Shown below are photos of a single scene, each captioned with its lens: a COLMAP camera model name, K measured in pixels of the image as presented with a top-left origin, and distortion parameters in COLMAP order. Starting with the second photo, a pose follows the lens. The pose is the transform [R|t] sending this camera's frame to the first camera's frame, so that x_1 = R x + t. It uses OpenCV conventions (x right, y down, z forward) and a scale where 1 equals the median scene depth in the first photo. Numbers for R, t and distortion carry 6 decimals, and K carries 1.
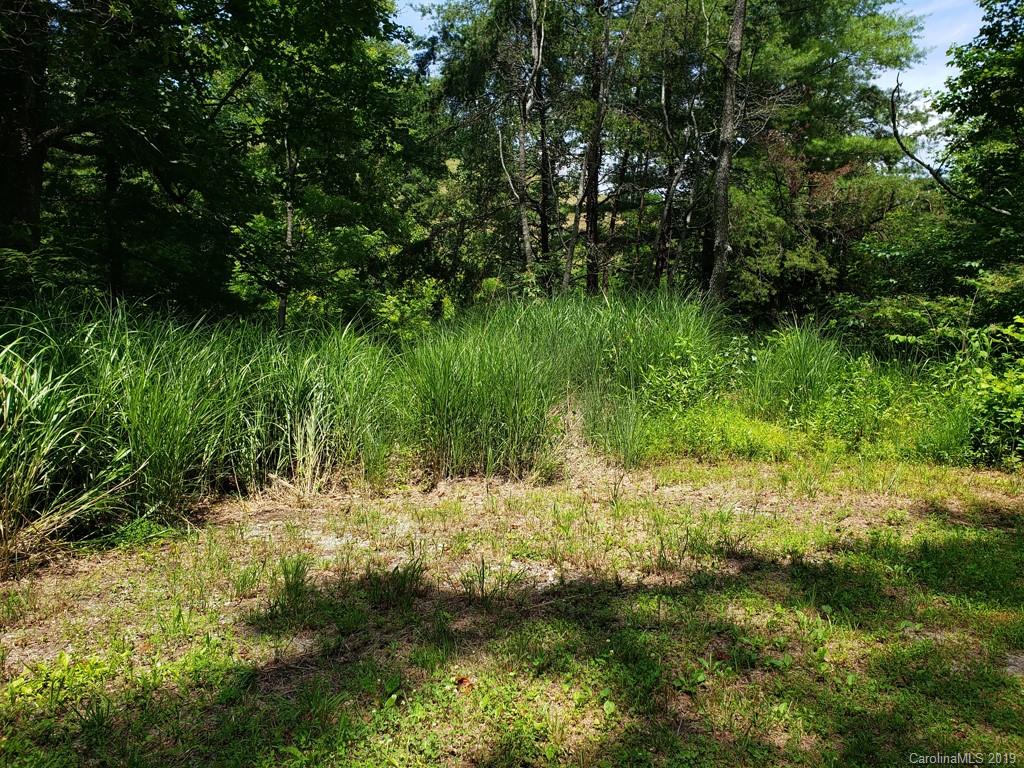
lens RADIAL K [[783.2, 0, 512.0], [0, 783.2, 384.0], [0, 0, 1]] dist [0.005127, -0.005495]
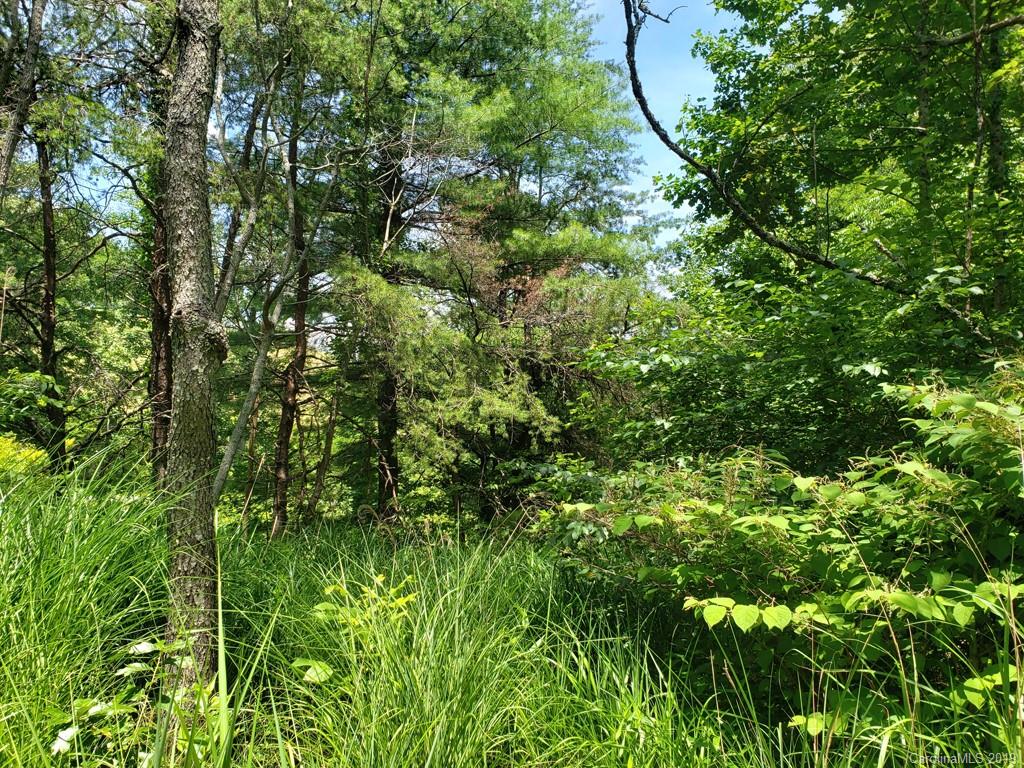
lens RADIAL K [[783.2, 0, 512.0], [0, 783.2, 384.0], [0, 0, 1]] dist [0.005127, -0.005495]
pose [[0.952567, 0.005636, 0.304276, 0.261156], [0.058647, 0.977687, -0.201712, -0.066827], [-0.298623, 0.209989, 0.930983, 0.583864]]
